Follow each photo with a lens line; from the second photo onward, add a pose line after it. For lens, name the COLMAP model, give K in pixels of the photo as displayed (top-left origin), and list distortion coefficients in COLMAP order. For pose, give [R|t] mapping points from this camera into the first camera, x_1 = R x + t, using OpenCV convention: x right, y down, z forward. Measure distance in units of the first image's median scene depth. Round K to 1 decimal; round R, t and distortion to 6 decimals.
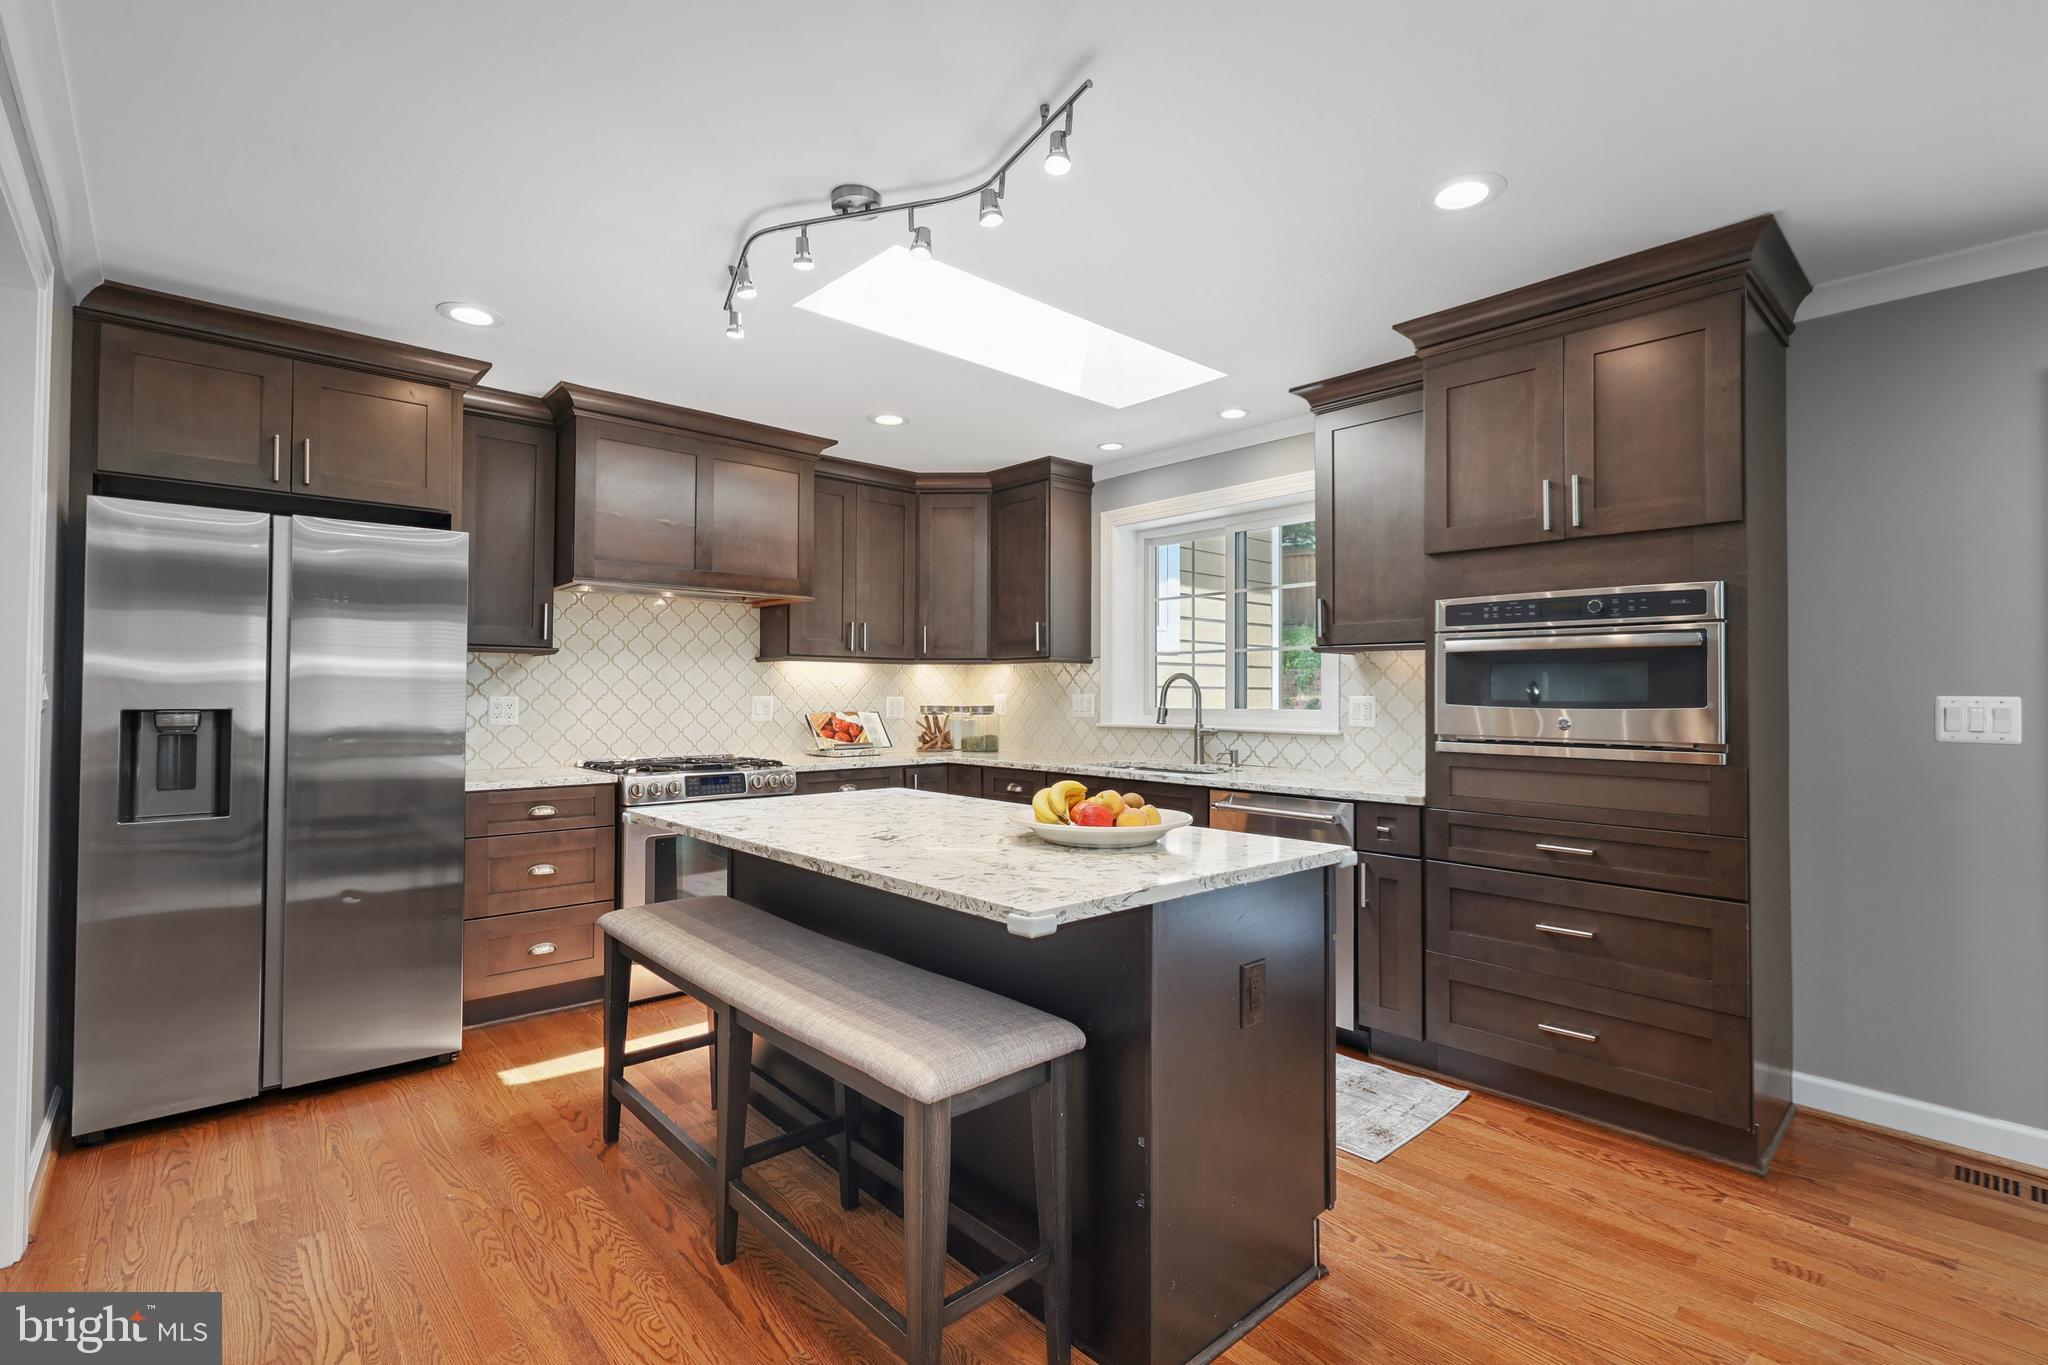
lens RADIAL K [[930.8, 0, 1024.0], [0, 930.8, 682.5], [0, 0, 1]] dist [-0.000009, 0.001040]
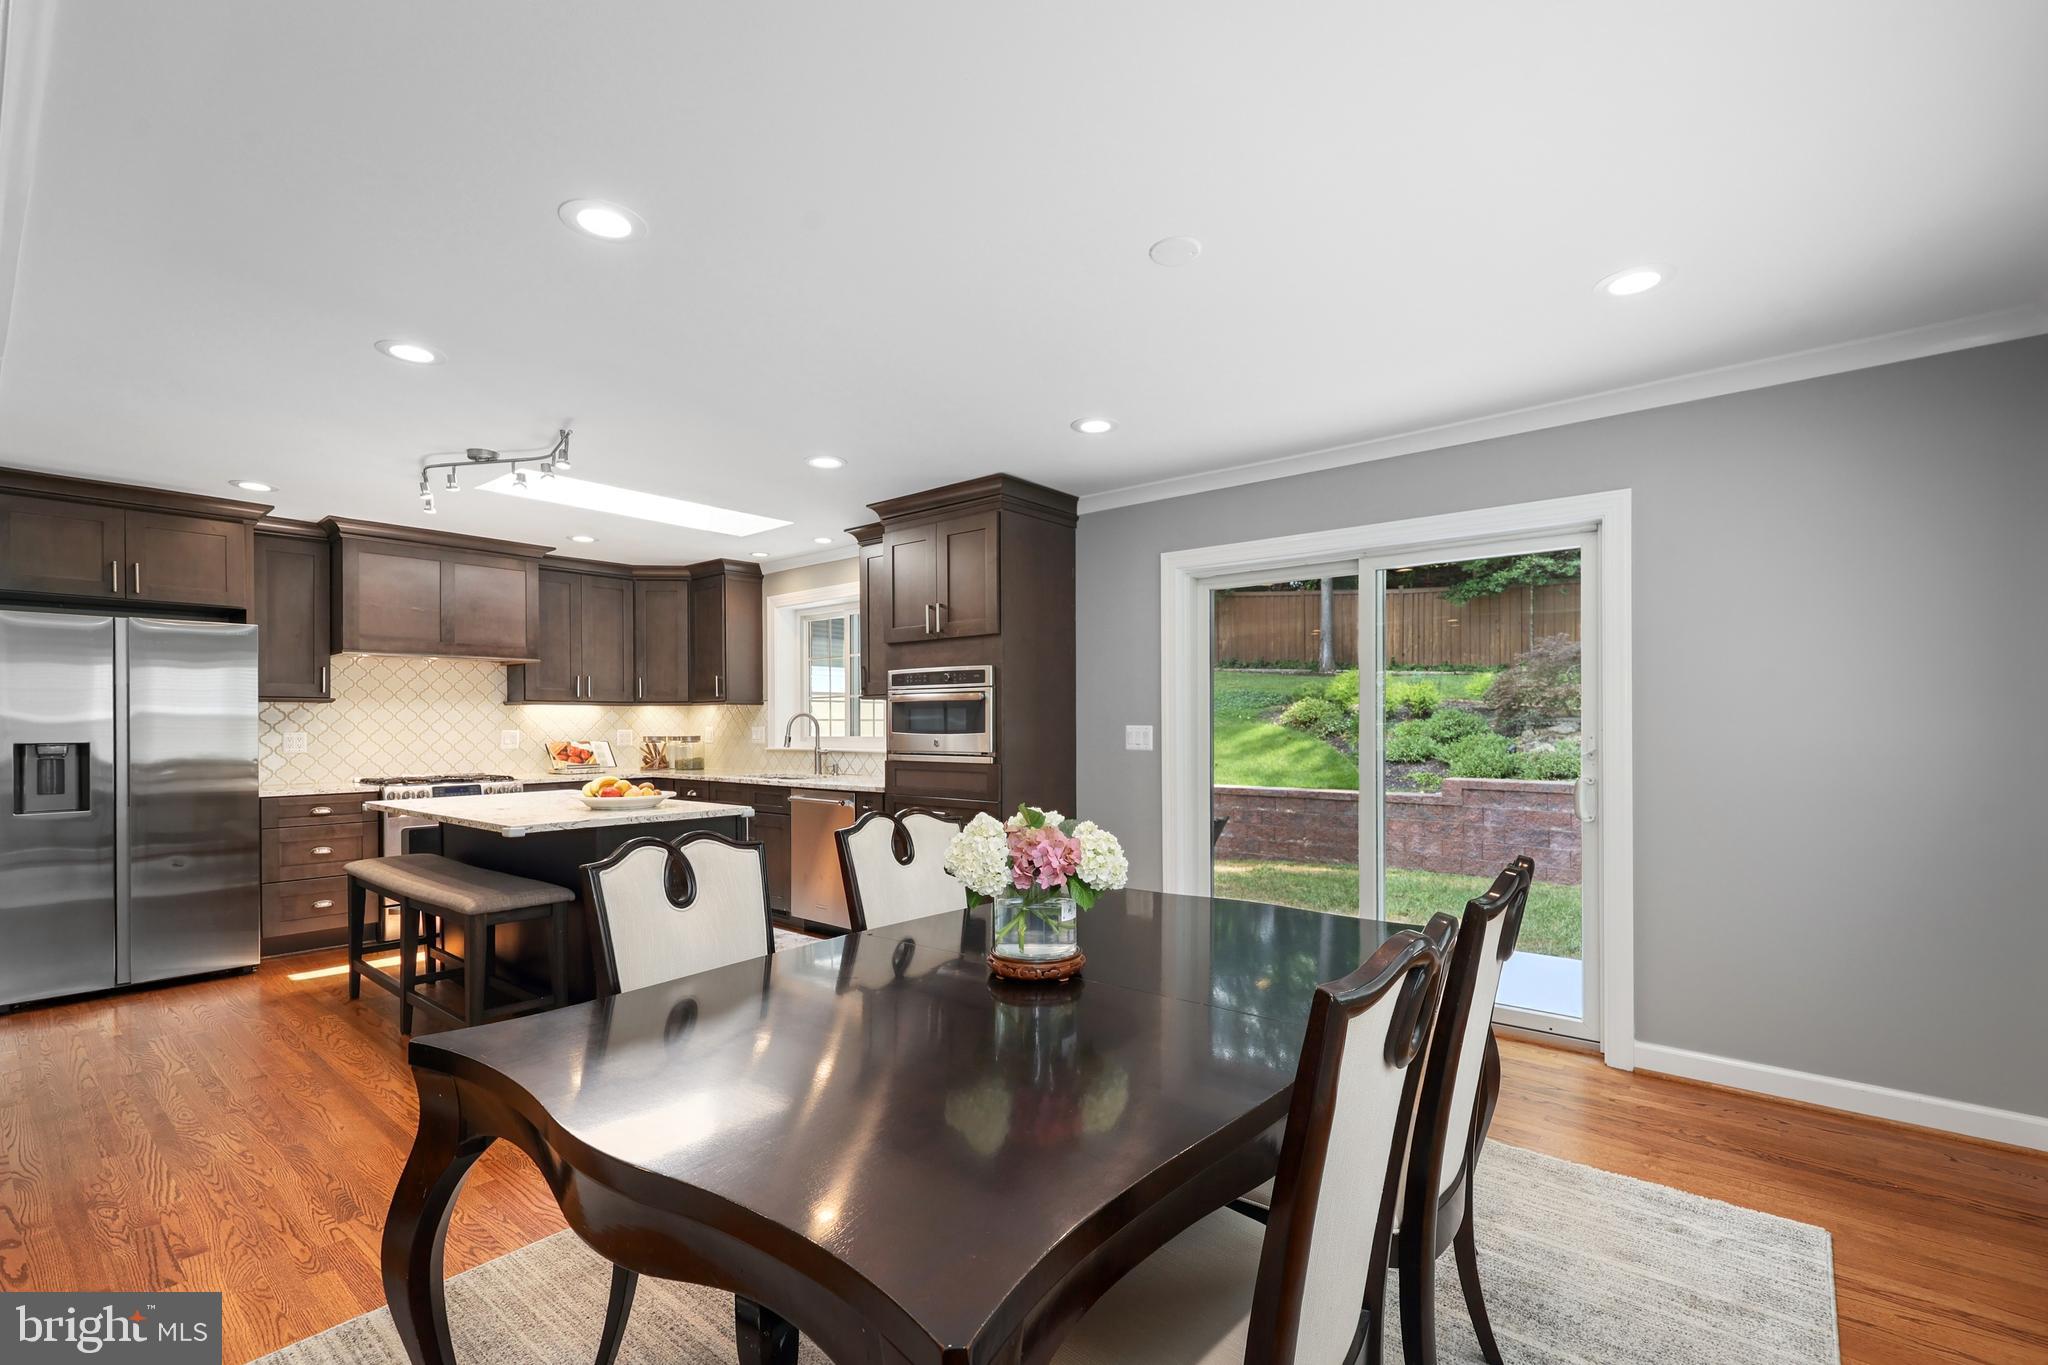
lens RADIAL K [[903.9, 0, 1018.8], [0, 903.9, 729.7], [0, 0, 1]] dist [0.003219, 0.000317]
pose [[0.991592, -0.008709, 0.129114, 0.371661], [0.006233, 0.999789, 0.019571, -0.009911], [-0.129257, -0.018602, 0.991437, -0.528125]]
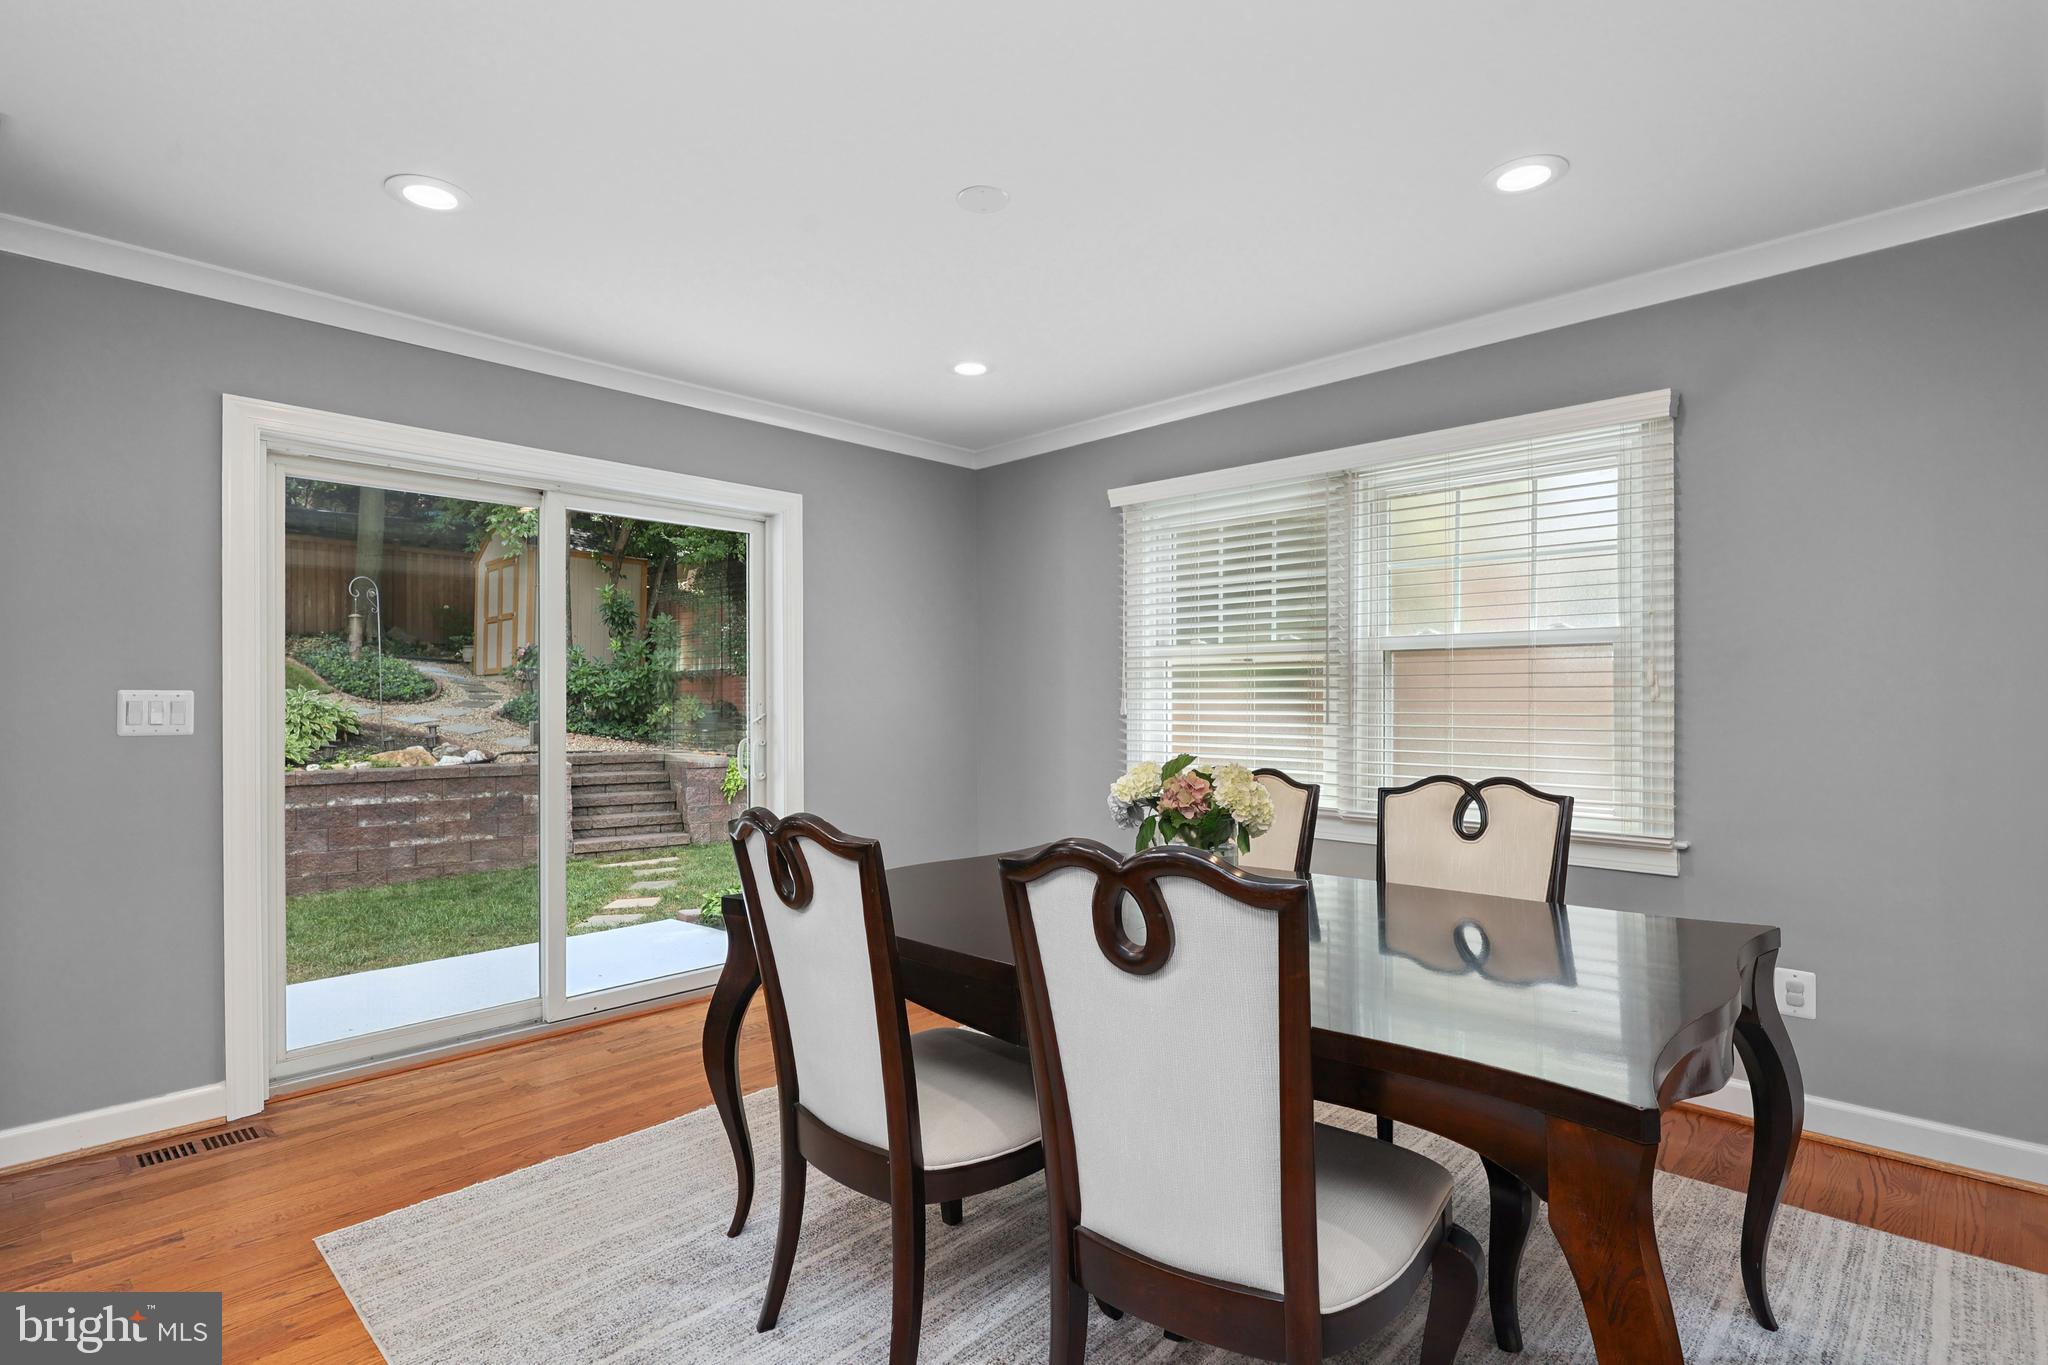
lens RADIAL K [[1020.3, 0, 1027.5], [0, 1020.3, 695.5], [0, 0, 1]] dist [0.001811, 0.000943]
pose [[-0.066778, 0.002221, 0.997765, -0.113286], [-0.009672, 0.999949, -0.002873, 0.009603], [-0.997721, -0.009843, -0.066754, 0.078692]]
